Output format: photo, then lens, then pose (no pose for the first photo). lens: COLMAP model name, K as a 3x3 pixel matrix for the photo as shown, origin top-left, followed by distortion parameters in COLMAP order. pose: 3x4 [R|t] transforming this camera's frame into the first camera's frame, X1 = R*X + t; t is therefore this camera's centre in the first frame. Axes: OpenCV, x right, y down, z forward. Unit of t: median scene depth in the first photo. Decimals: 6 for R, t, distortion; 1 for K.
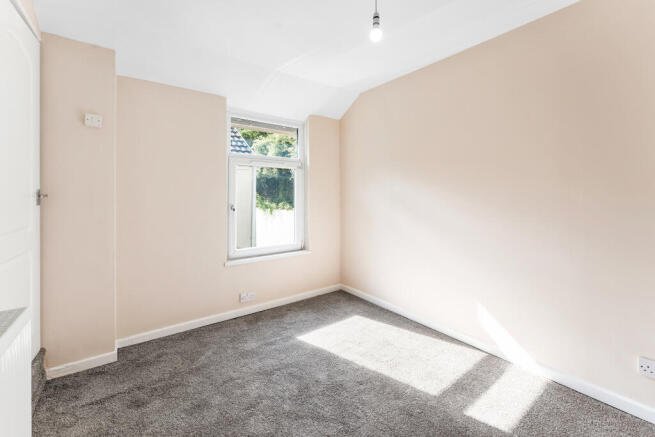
lens RADIAL K [[266.1, 0, 328.7], [0, 266.1, 193.2], [0, 0, 1]] dist [-0.000007, 0.000648]
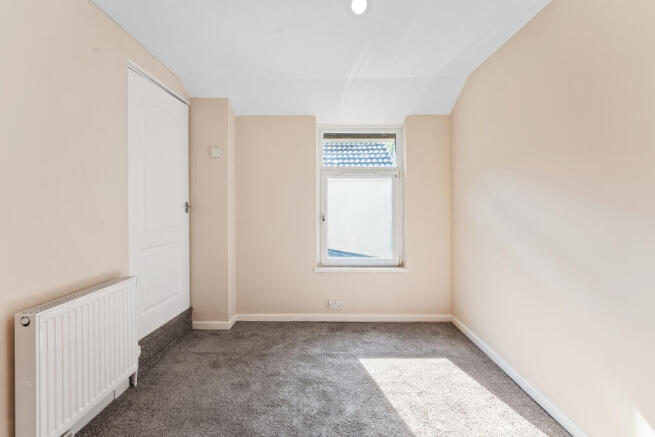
lens RADIAL K [[266.1, 0, 329.6], [0, 266.1, 203.7], [0, 0, 1]] dist [-0.000007, 0.000648]
pose [[0.808204, -0.002462, -0.588898, 0.350322], [0.002388, 0.999997, -0.000903, -0.001445], [0.588898, -0.000677, 0.808207, 0.185438]]
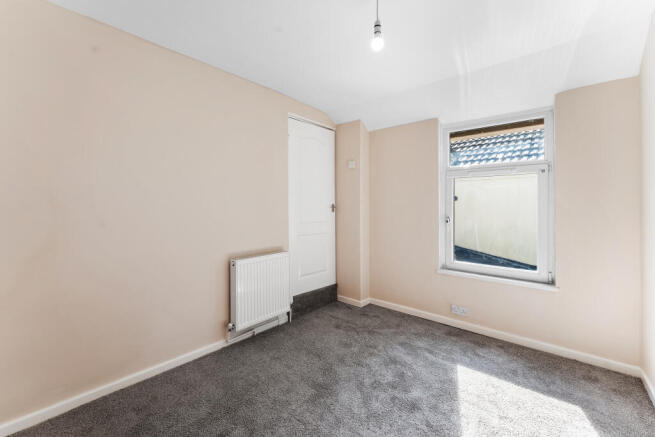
lens RADIAL K [[266.1, 0, 332.5], [0, 266.1, 207.6], [0, 0, 1]] dist [-0.000007, 0.000648]
pose [[0.251179, 0.005206, -0.967927, 0.655036], [0.001272, 0.999983, 0.005709, 0.000430], [0.967940, -0.002665, 0.251168, 0.361437]]
